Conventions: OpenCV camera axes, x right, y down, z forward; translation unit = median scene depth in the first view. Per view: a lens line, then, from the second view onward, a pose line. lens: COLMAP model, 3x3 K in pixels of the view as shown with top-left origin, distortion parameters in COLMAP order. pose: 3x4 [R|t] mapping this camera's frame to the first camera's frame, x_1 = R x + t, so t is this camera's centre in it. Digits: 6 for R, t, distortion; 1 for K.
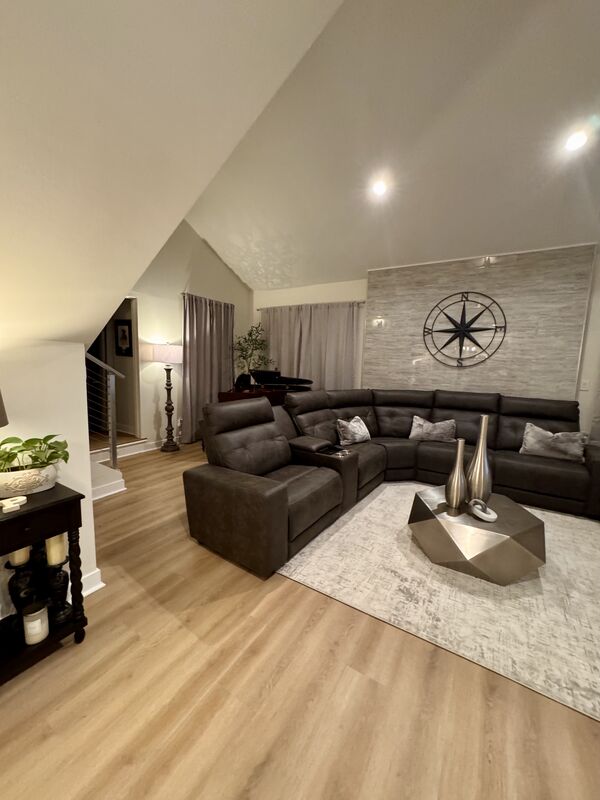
lens RADIAL K [[318.7, 0, 300.0], [0, 318.7, 400.0], [0, 0, 1]] dist [-0.002462, -0.000614]
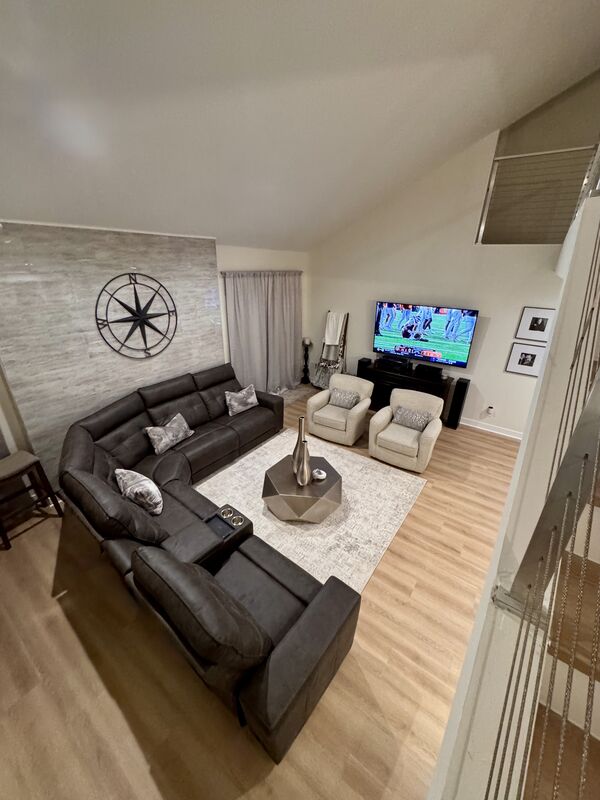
lens RADIAL K [[318.7, 0, 300.0], [0, 318.7, 400.0], [0, 0, 1]] dist [-0.002462, -0.000614]
pose [[0.074031, -0.426996, 0.901218, -0.365854], [0.105705, 0.901967, 0.418668, -0.342981], [-0.991638, 0.064268, 0.111909, 0.478849]]
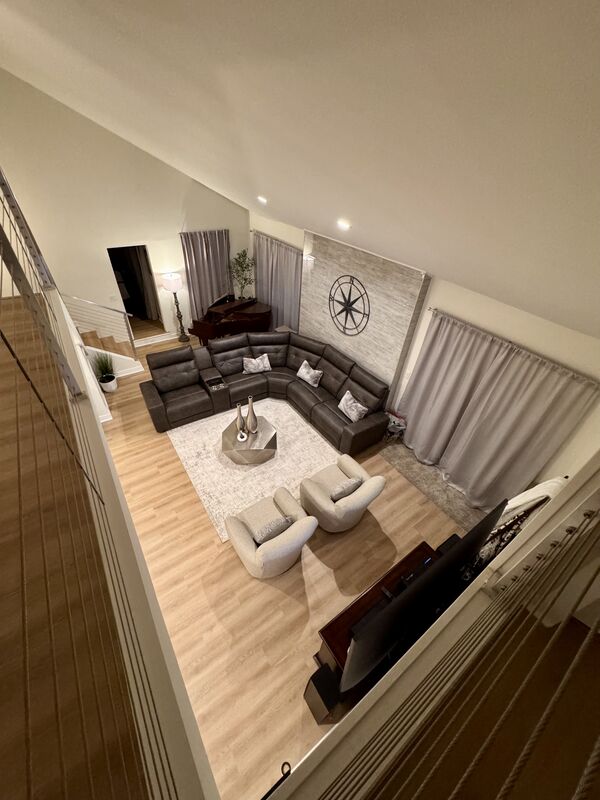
lens RADIAL K [[318.7, 0, 300.0], [0, 318.7, 400.0], [0, 0, 1]] dist [-0.002462, -0.000614]
pose [[0.918638, 0.263524, -0.294378, 0.819341], [-0.076124, 0.849165, 0.522612, -0.560519], [0.387696, -0.457683, 0.800136, -0.264606]]
